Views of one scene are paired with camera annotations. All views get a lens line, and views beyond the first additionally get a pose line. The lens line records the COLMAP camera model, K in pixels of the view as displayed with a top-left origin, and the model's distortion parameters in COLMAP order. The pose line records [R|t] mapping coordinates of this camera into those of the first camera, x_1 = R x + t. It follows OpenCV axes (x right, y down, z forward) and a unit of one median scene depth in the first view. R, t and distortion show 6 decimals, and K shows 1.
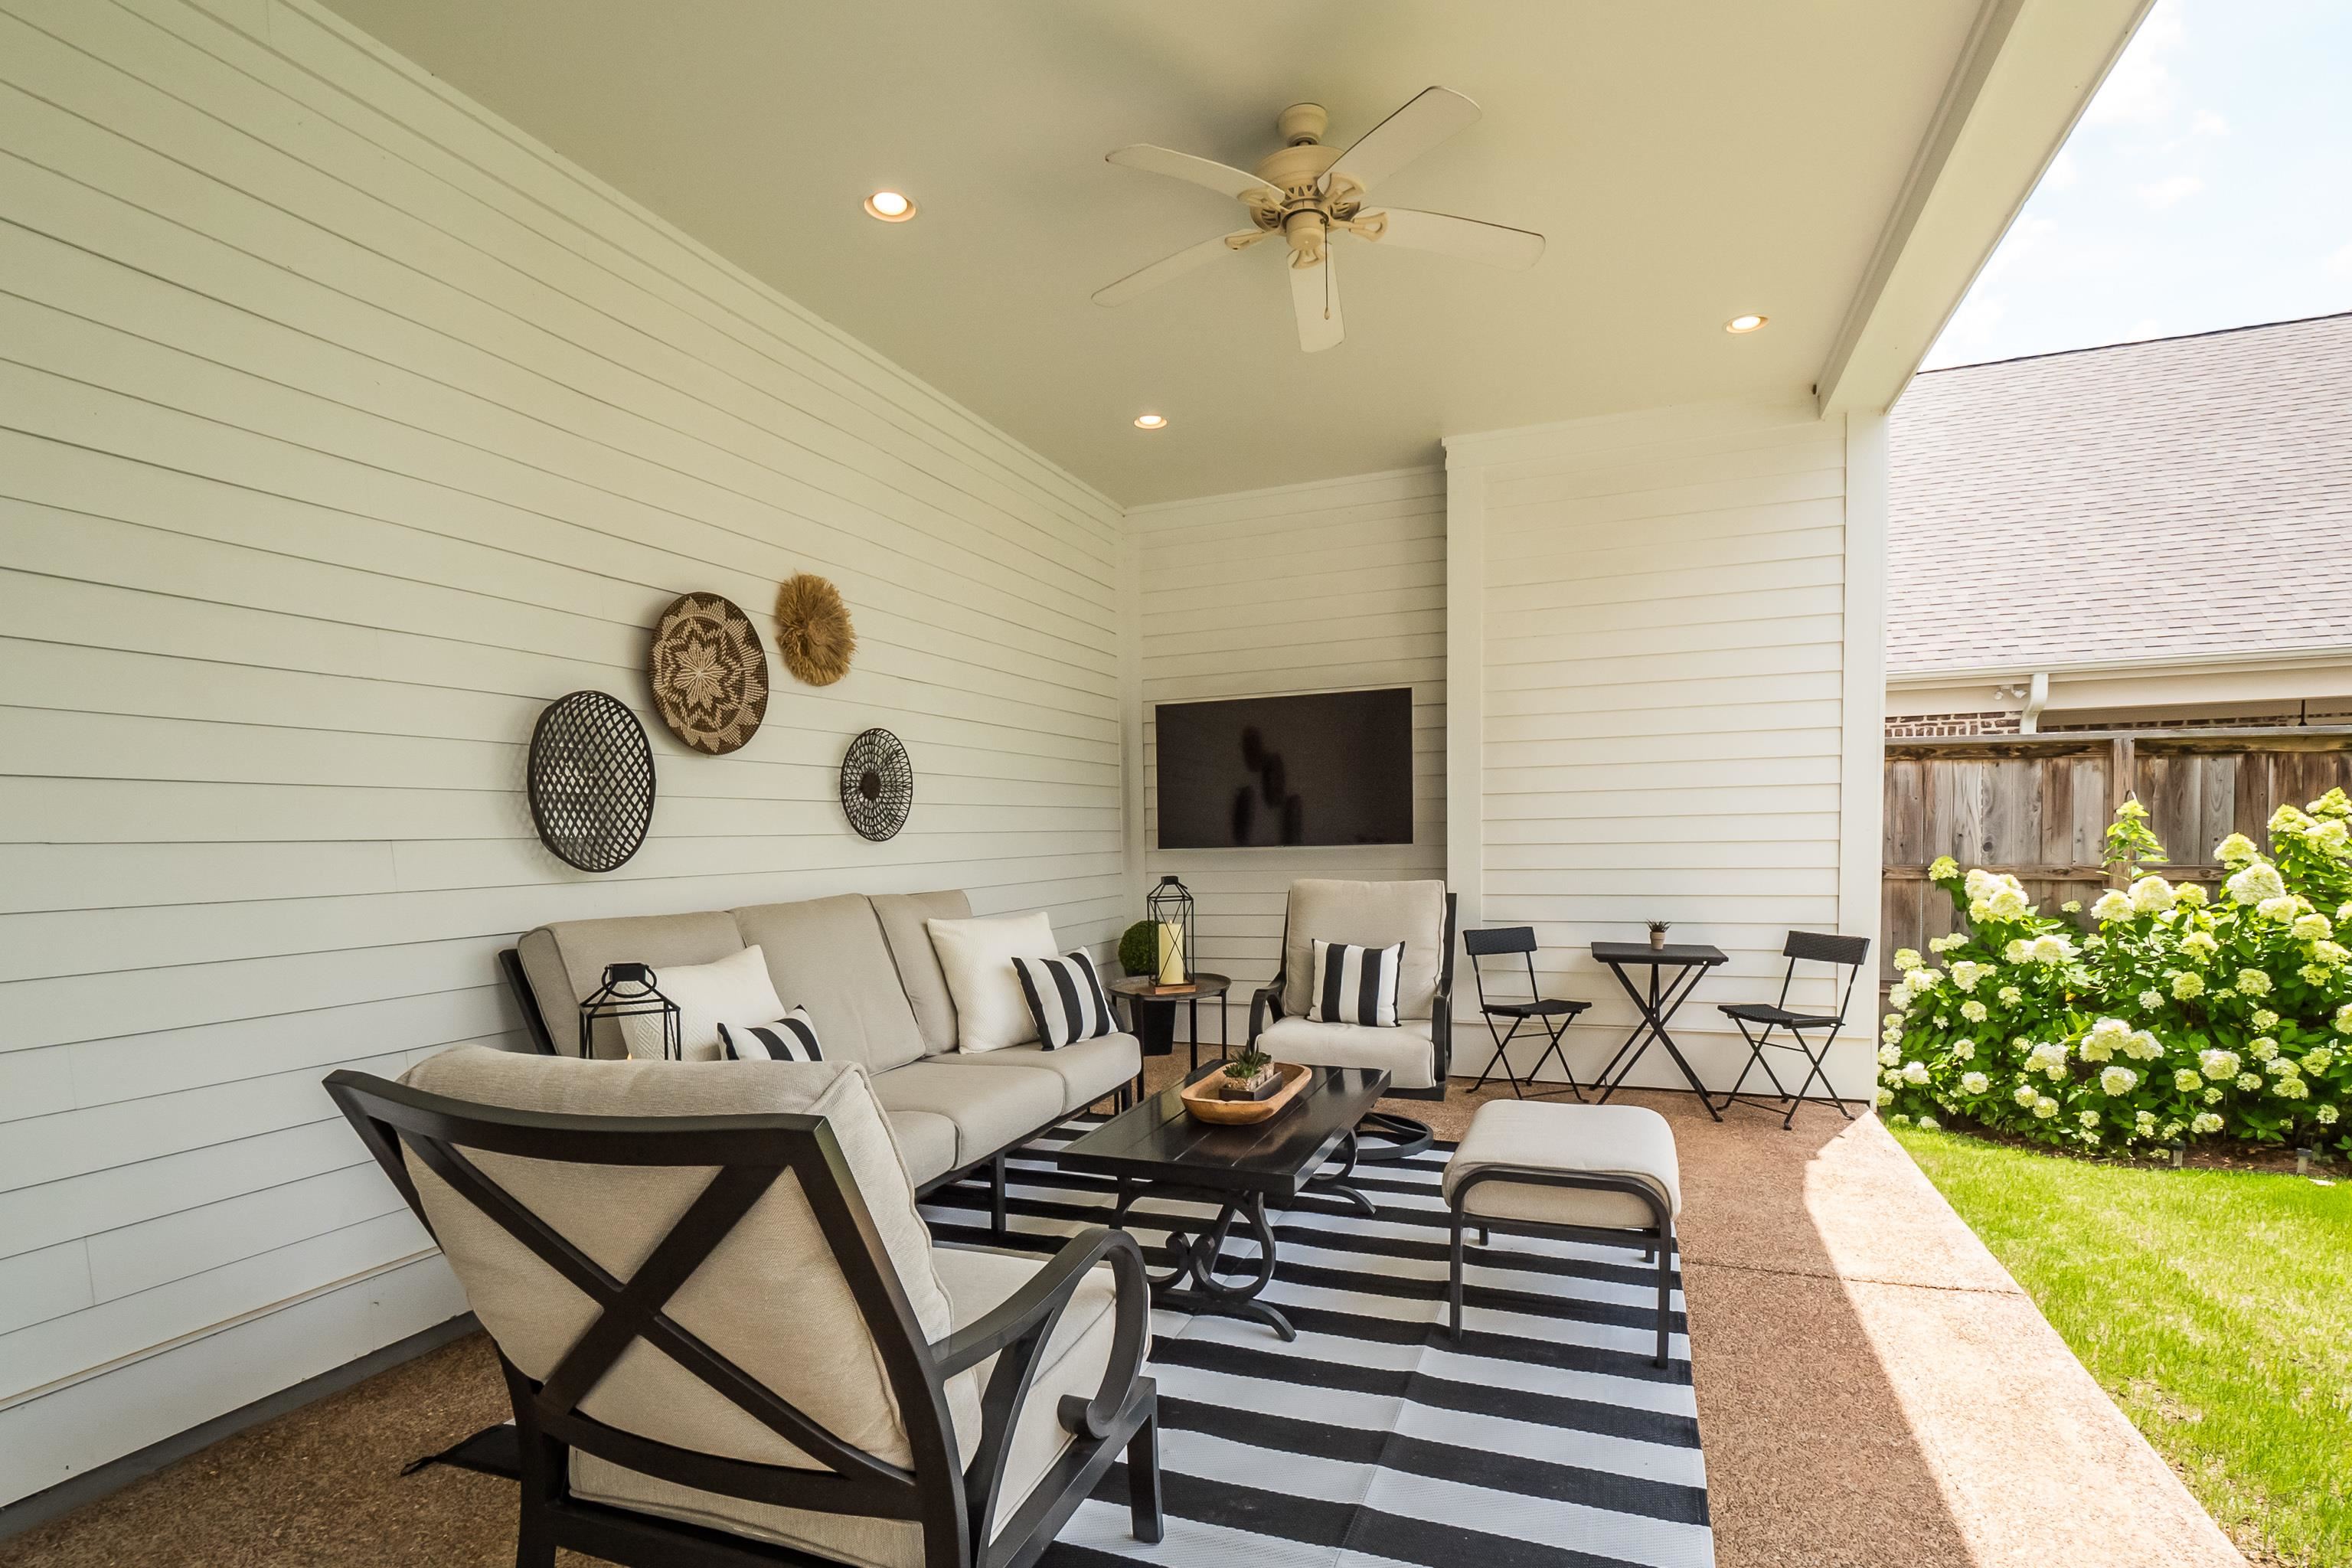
lens RADIAL K [[1124.5, 0, 1186.4], [0, 1124.5, 894.0], [0, 0, 1]] dist [-0.008164, -0.004439]
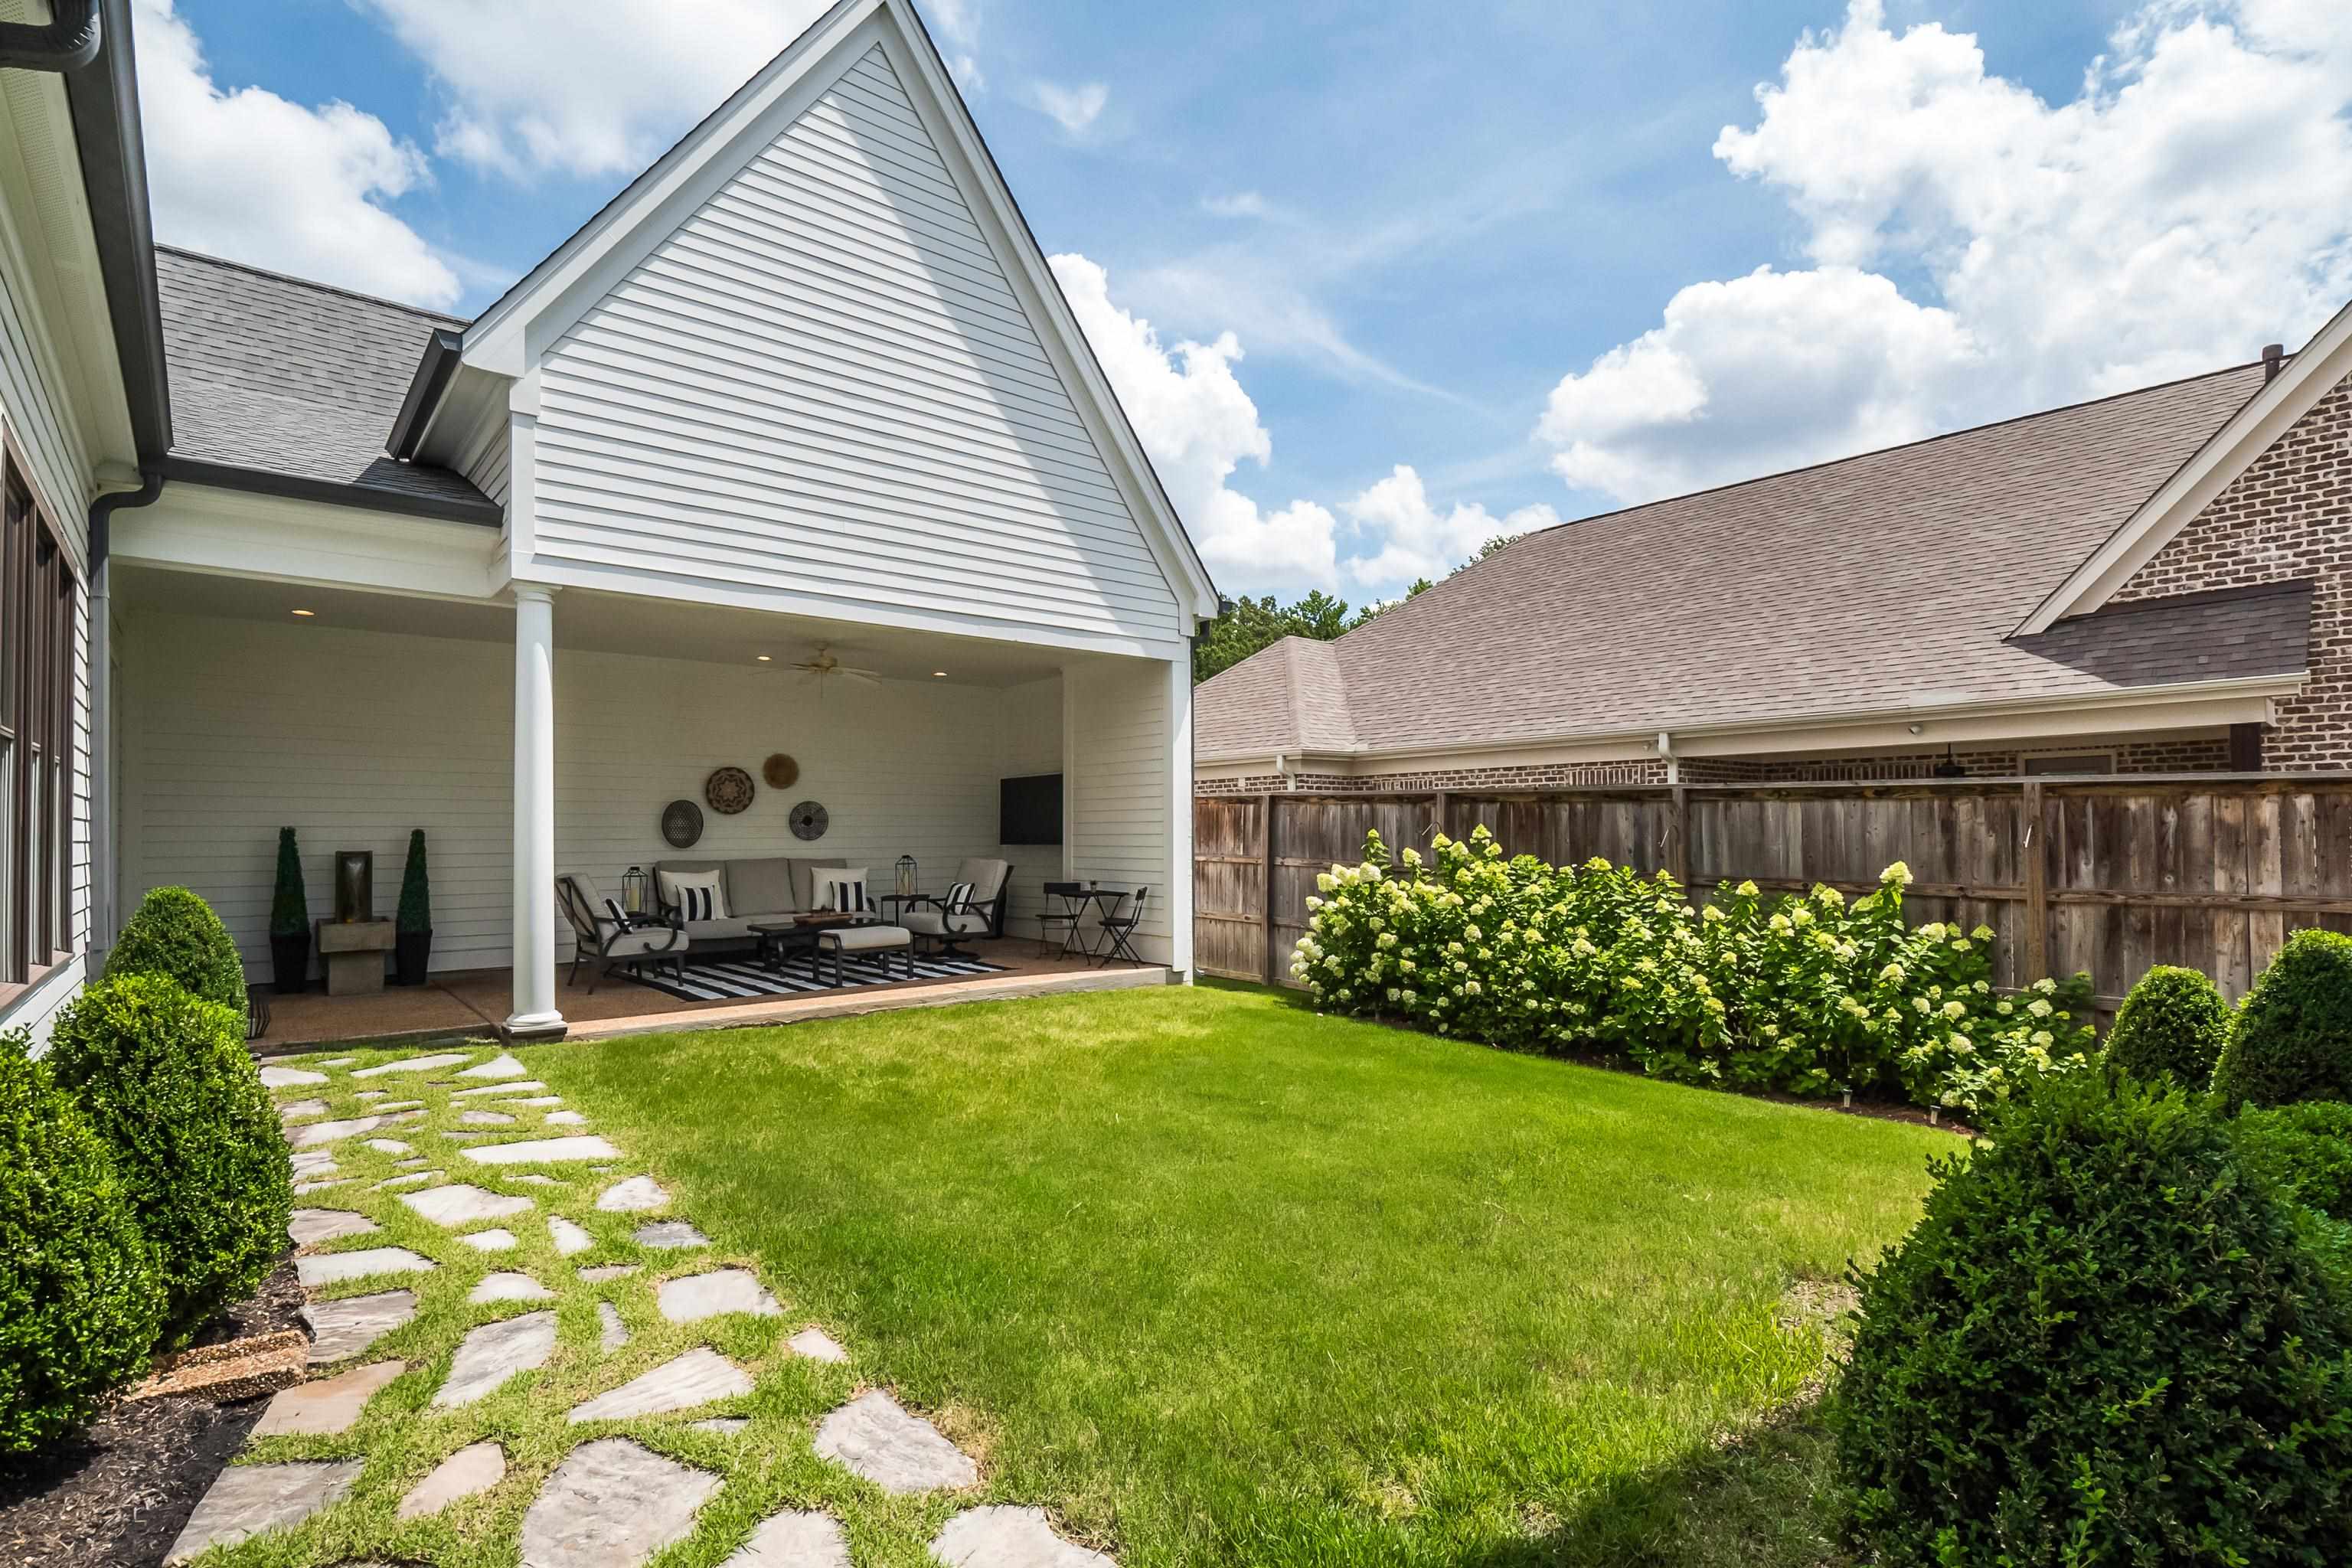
lens RADIAL K [[1124.5, 0, 1216.4], [0, 1124.5, 819.4], [0, 0, 1]] dist [-0.008164, -0.004439]
pose [[0.895306, 0.010046, -0.445339, 1.642869], [-0.036309, 0.998065, -0.050482, 0.006418], [0.443970, 0.061366, 0.893938, -0.941285]]
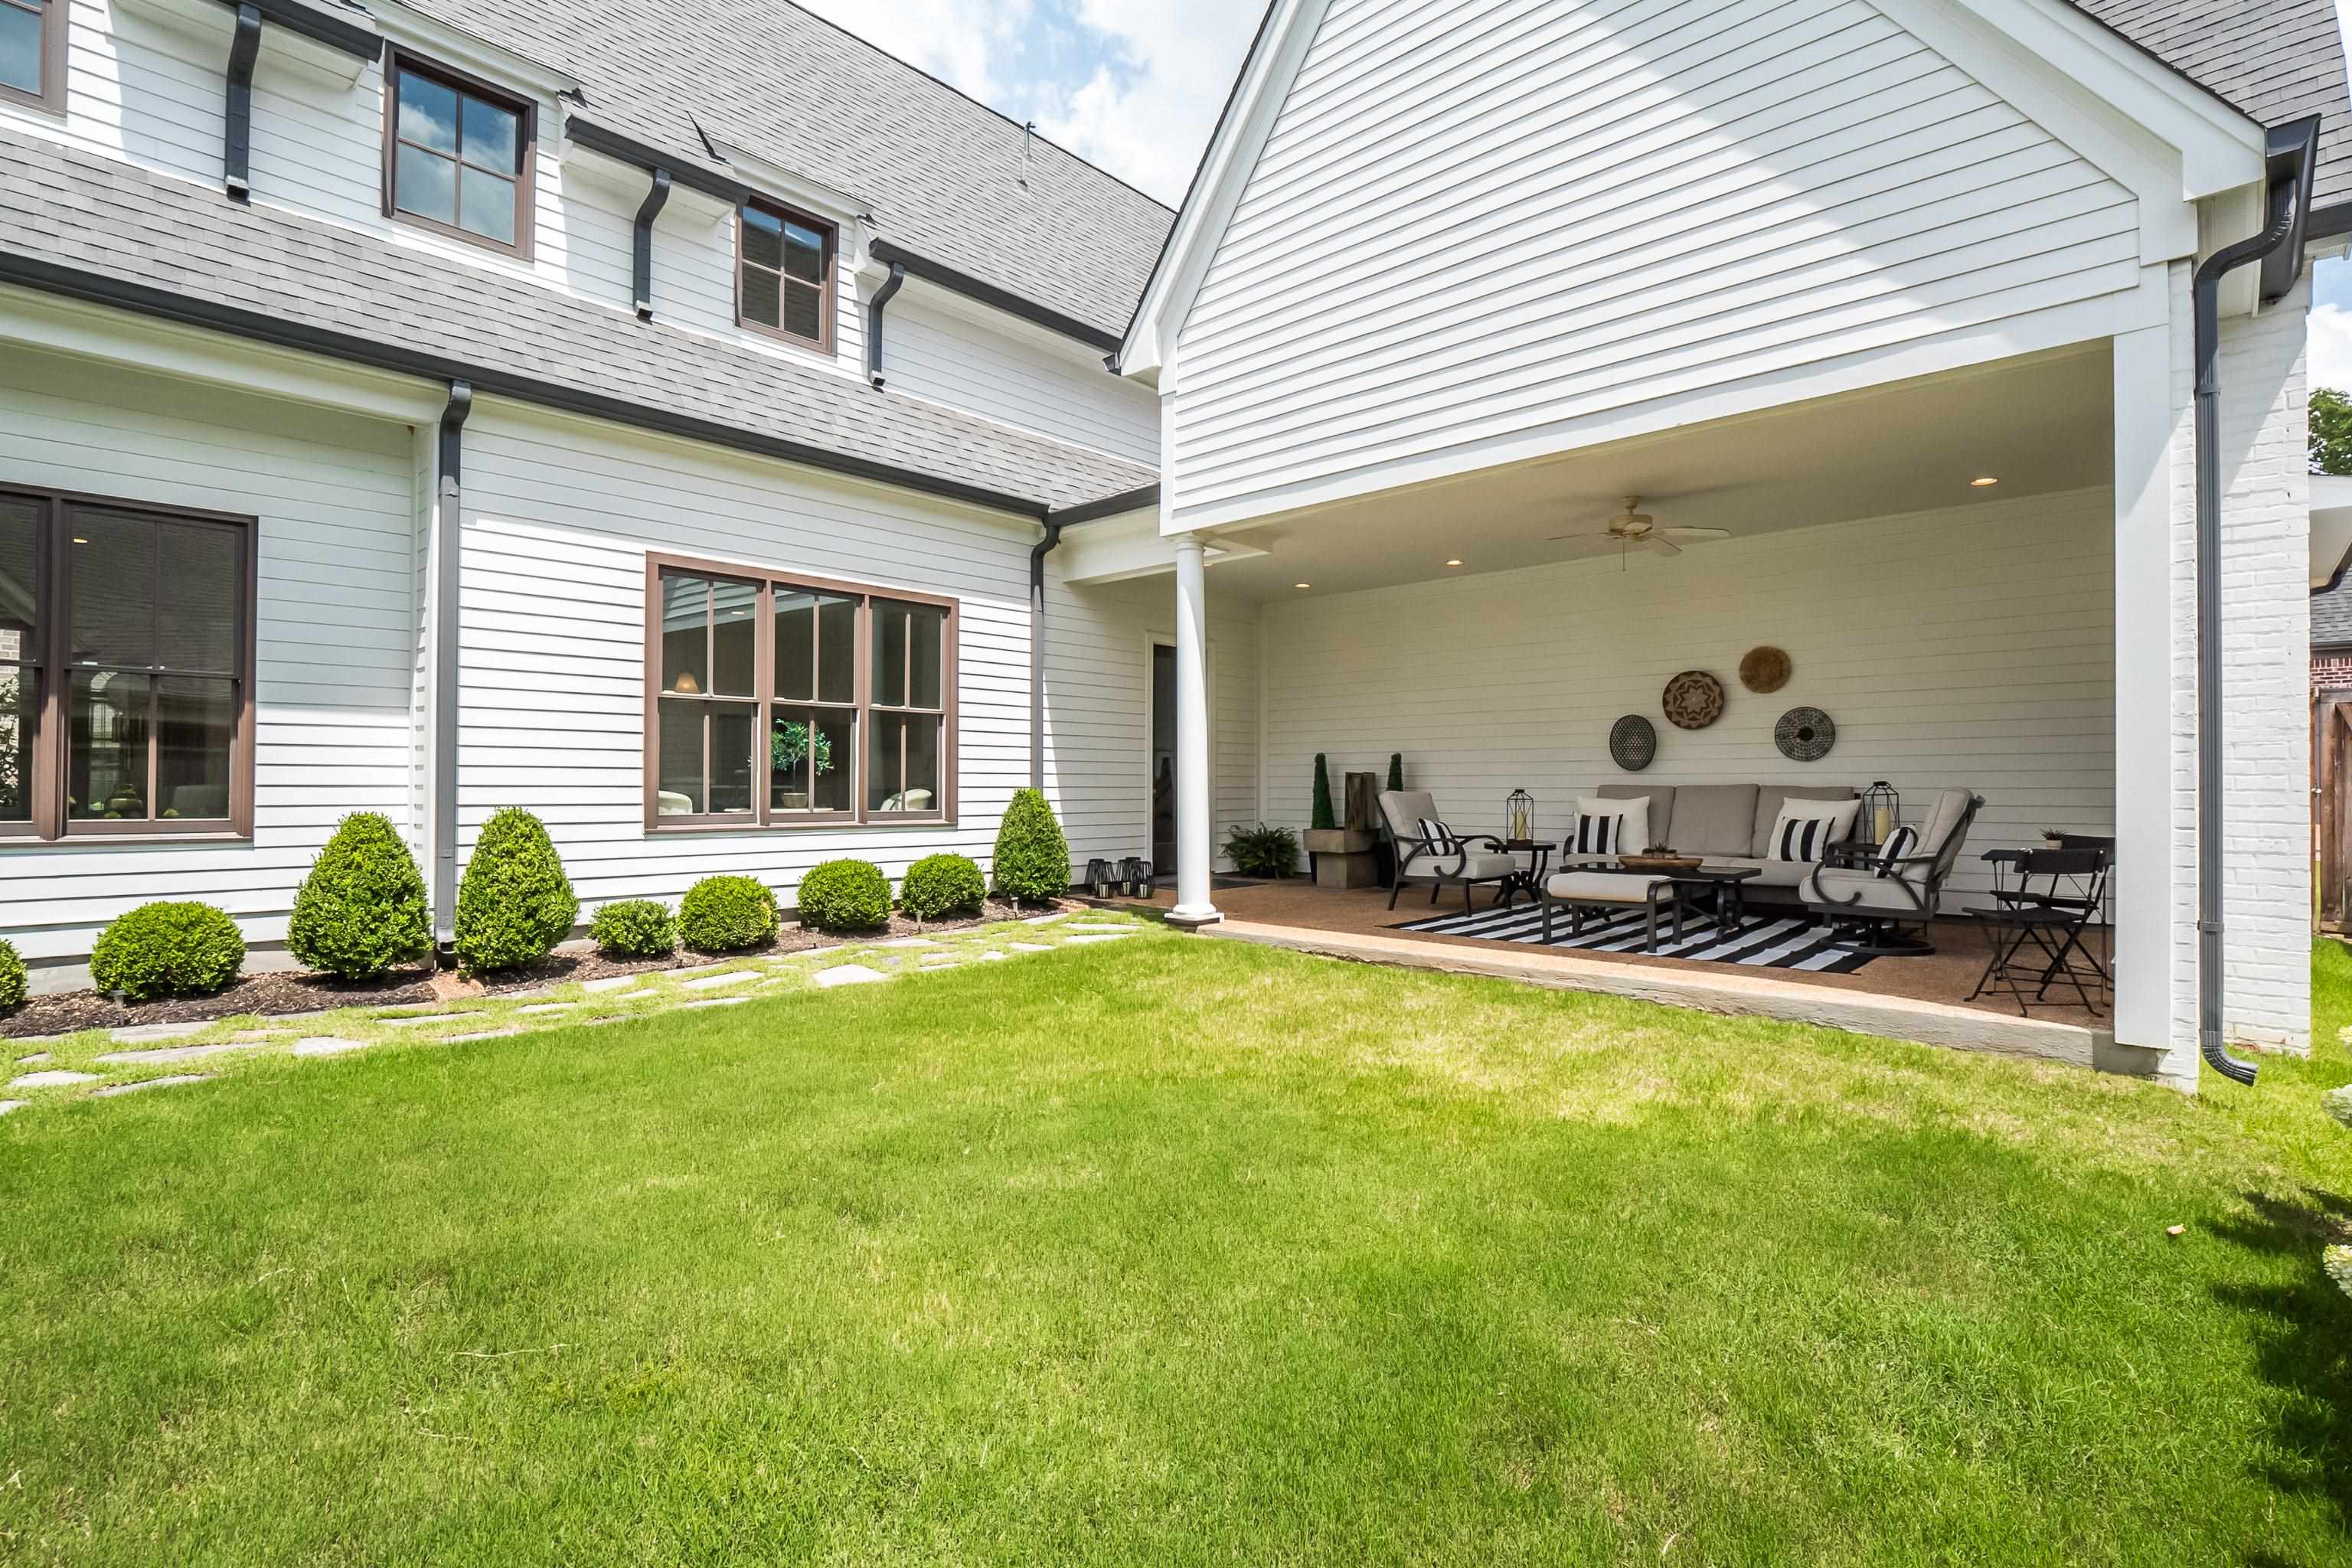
lens RADIAL K [[1124.5, 0, 1161.0], [0, 1124.5, 790.0], [0, 0, 1]] dist [-0.008164, -0.004439]
pose [[-0.382048, 0.025111, -0.923801, 1.787201], [-0.040134, 0.998237, 0.043733, -0.029924], [0.923270, 0.053784, -0.380367, 0.582810]]
